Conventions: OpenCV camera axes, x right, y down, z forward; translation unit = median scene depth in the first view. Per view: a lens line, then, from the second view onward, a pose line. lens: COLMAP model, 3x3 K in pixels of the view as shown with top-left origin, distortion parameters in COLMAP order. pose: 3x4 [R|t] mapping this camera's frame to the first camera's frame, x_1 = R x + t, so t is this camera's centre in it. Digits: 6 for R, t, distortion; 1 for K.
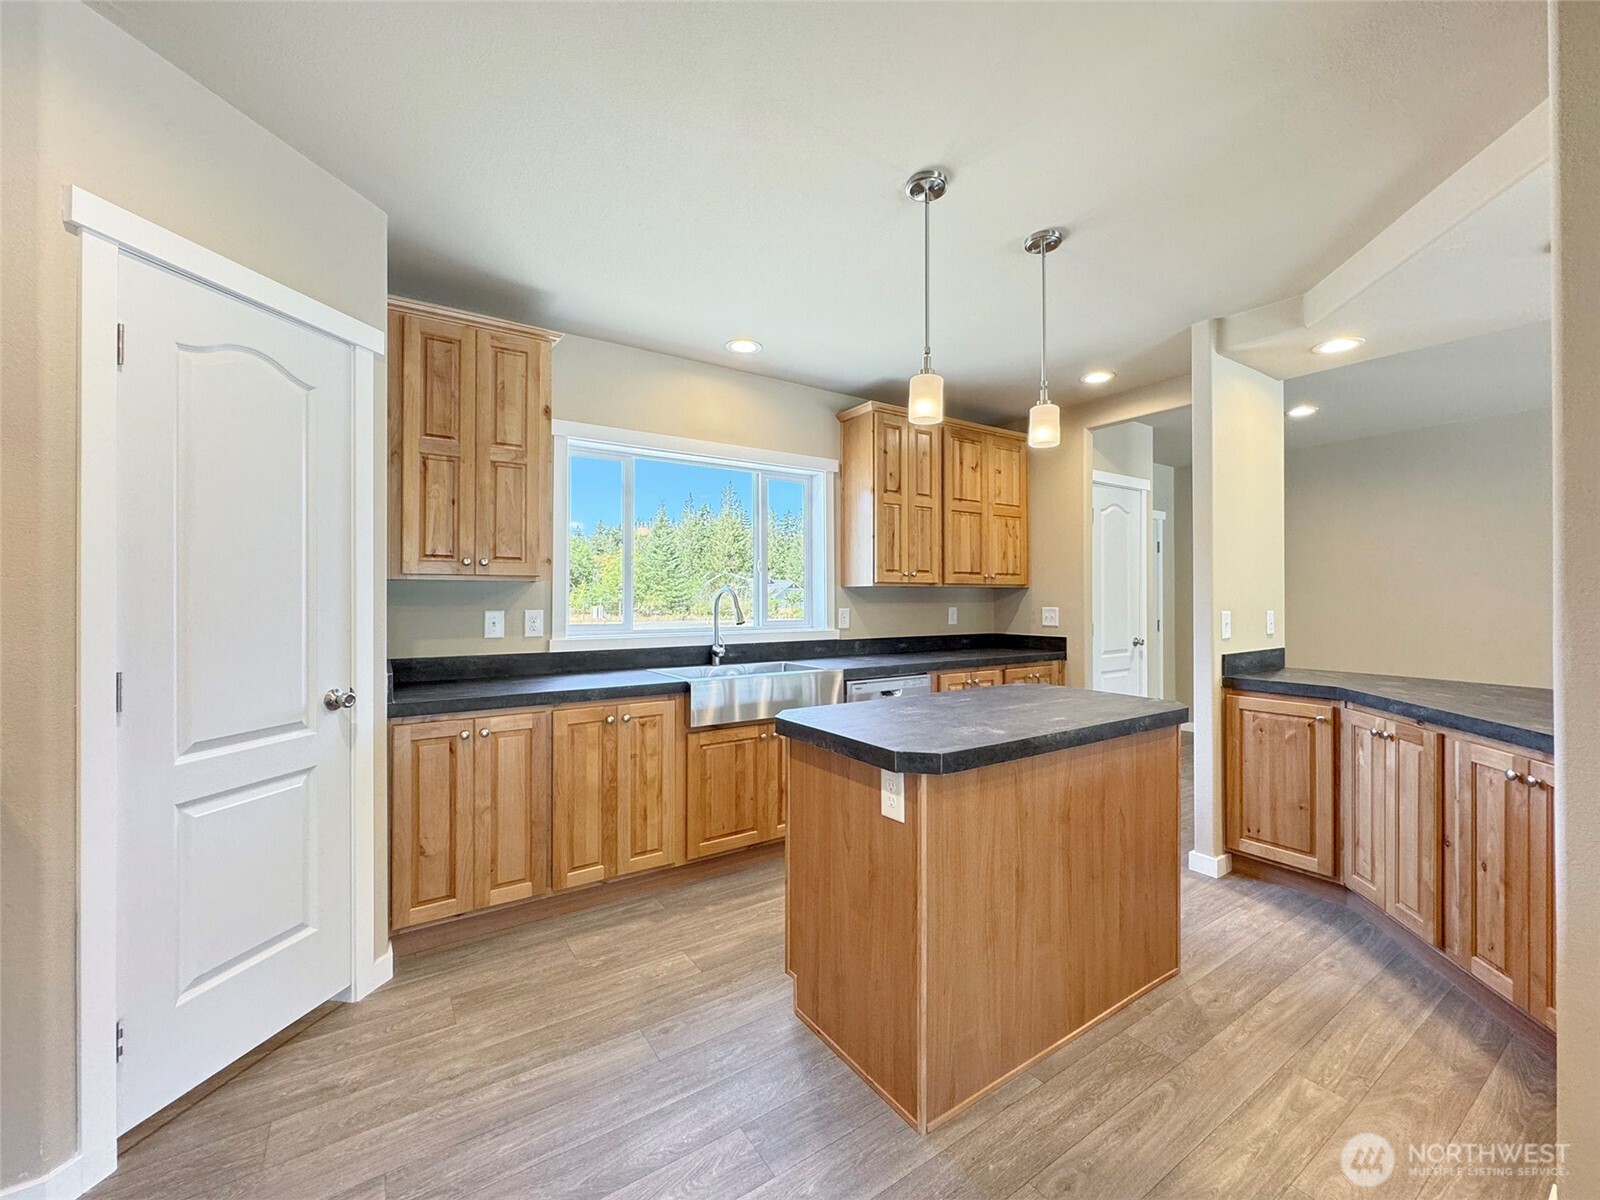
lens RADIAL K [[657.5, 0, 797.9], [0, 657.5, 598.0], [0, 0, 1]] dist [-0.007735, 0.000974]
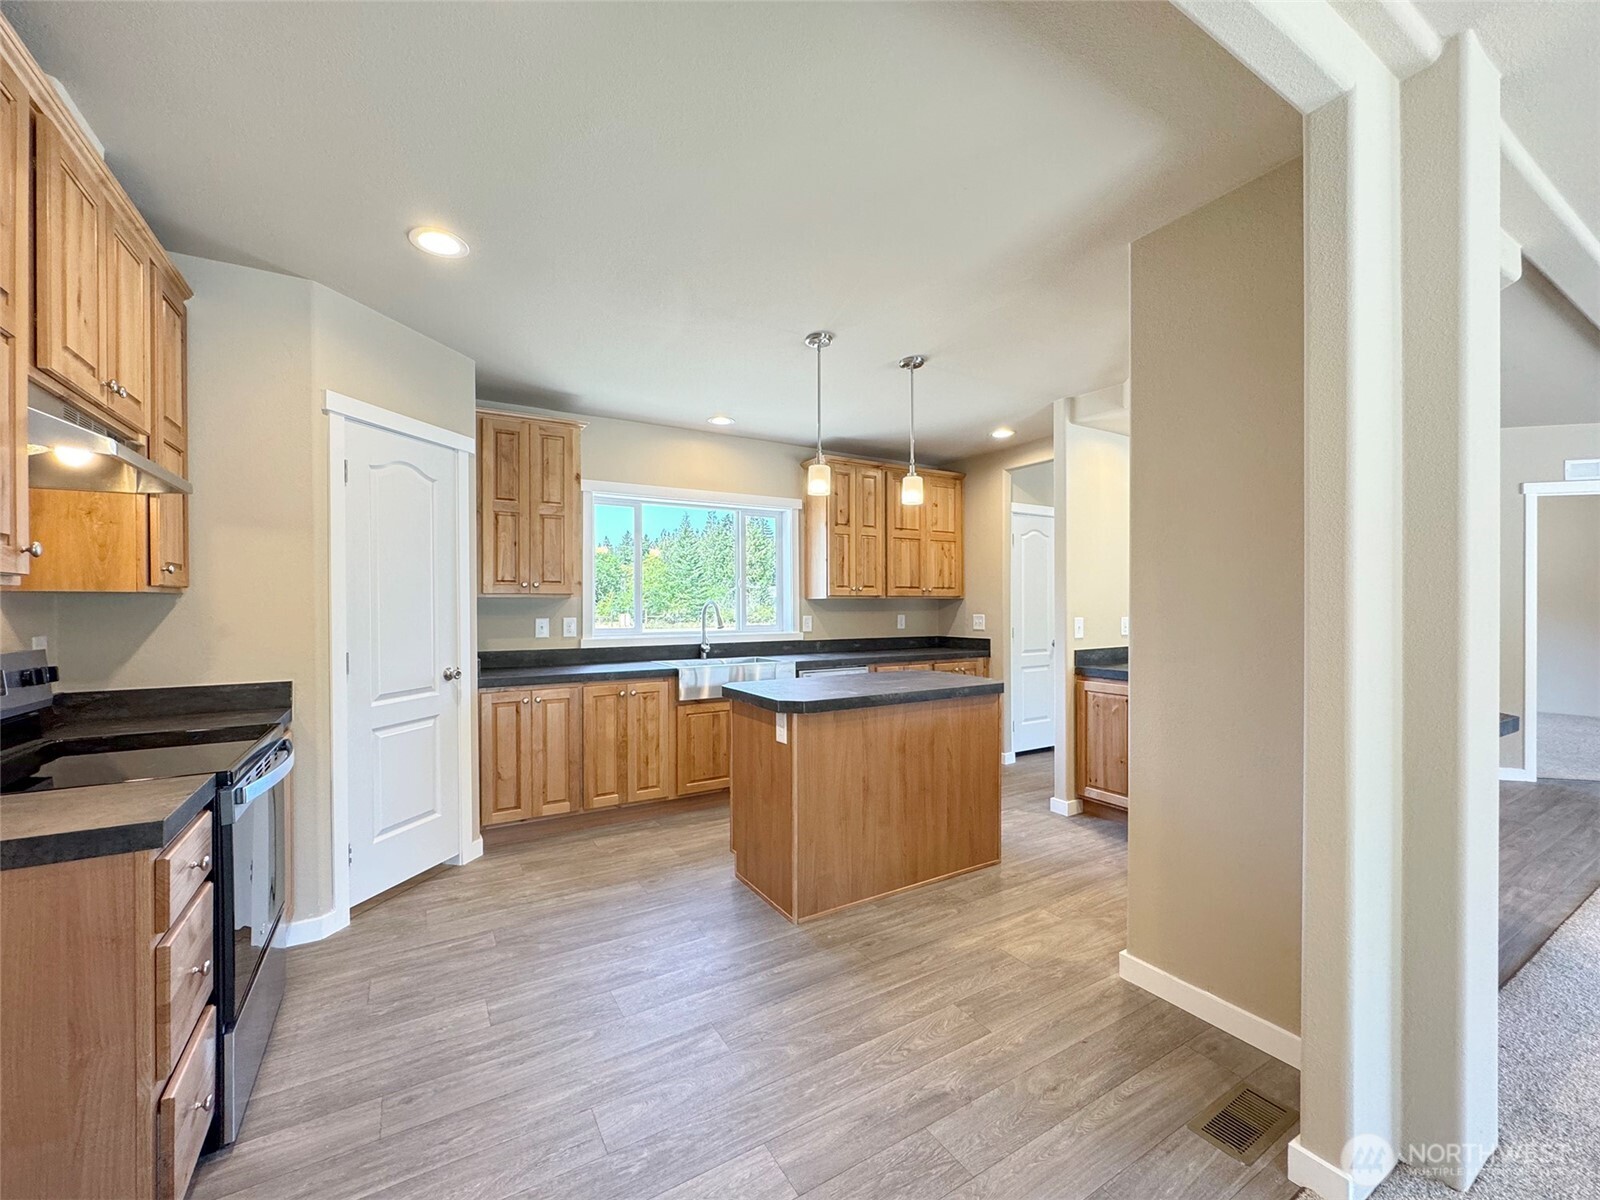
lens RADIAL K [[657.5, 0, 781.7], [0, 657.5, 609.8], [0, 0, 1]] dist [-0.007735, 0.000974]
pose [[0.997895, -0.003232, -0.064772, 0.167608], [0.003701, 0.999968, 0.007124, -0.008408], [0.064747, -0.007349, 0.997875, -0.439586]]
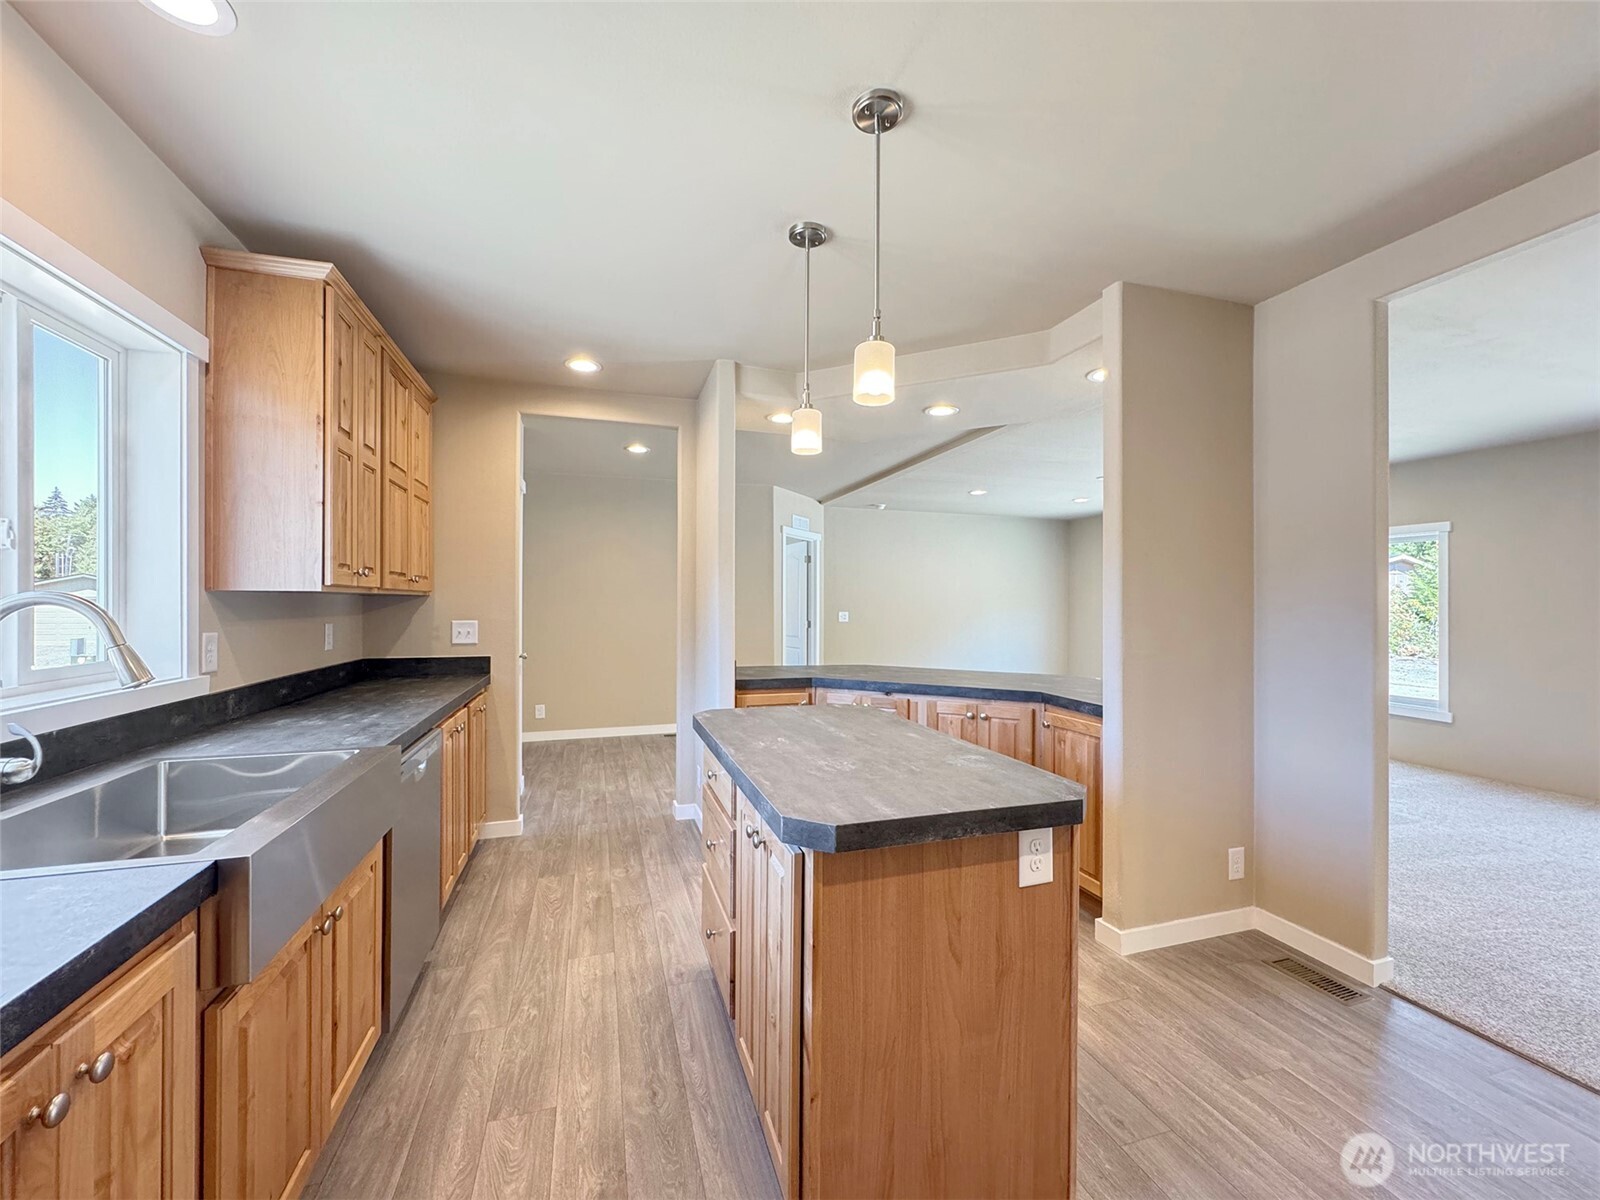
lens RADIAL K [[657.5, 0, 796.1], [0, 657.5, 602.4], [0, 0, 1]] dist [-0.007735, 0.000974]
pose [[0.260258, 0.002077, 0.965537, -0.492325], [-0.003487, 0.999993, -0.001211, -0.015478], [-0.965533, -0.003052, 0.260264, 0.709700]]
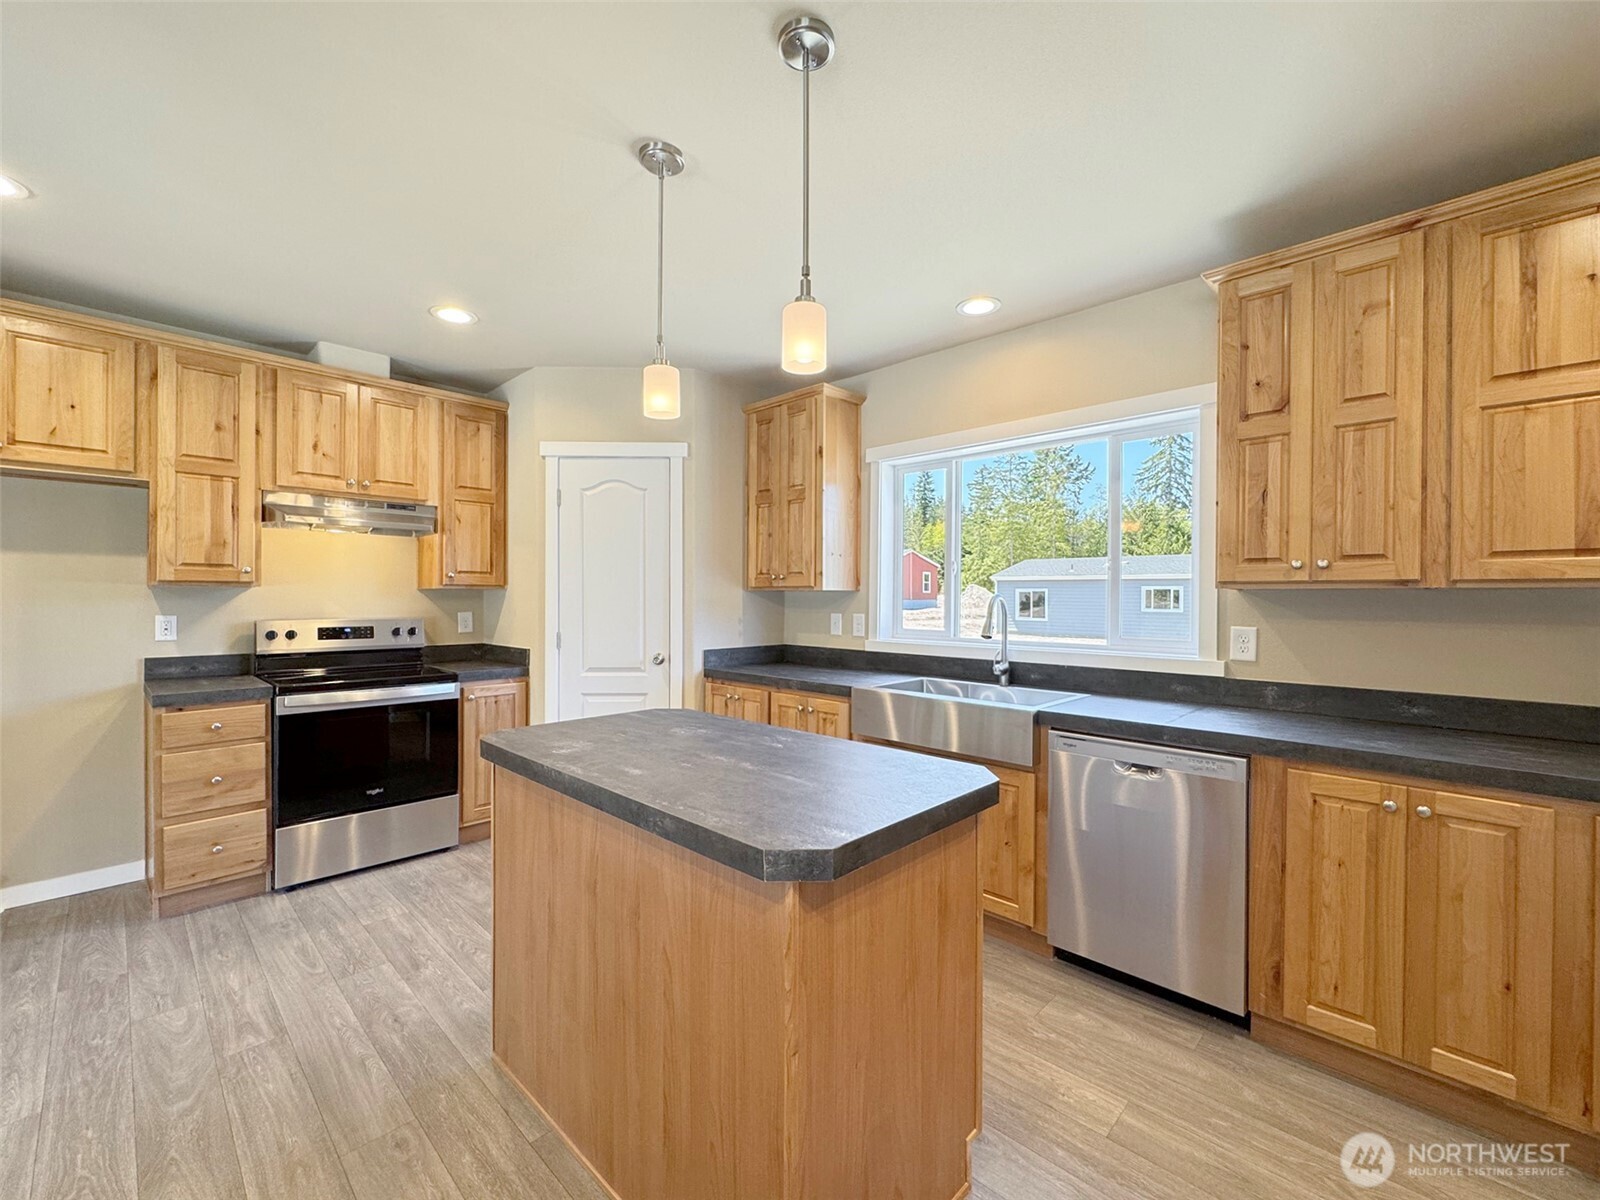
lens RADIAL K [[657.5, 0, 800.5], [0, 657.5, 602.8], [0, 0, 1]] dist [-0.007735, 0.000974]
pose [[0.217332, 0.007646, -0.976068, 0.915209], [-0.008348, 0.999947, 0.005975, -0.010438], [0.976062, 0.006850, 0.217385, 0.798146]]
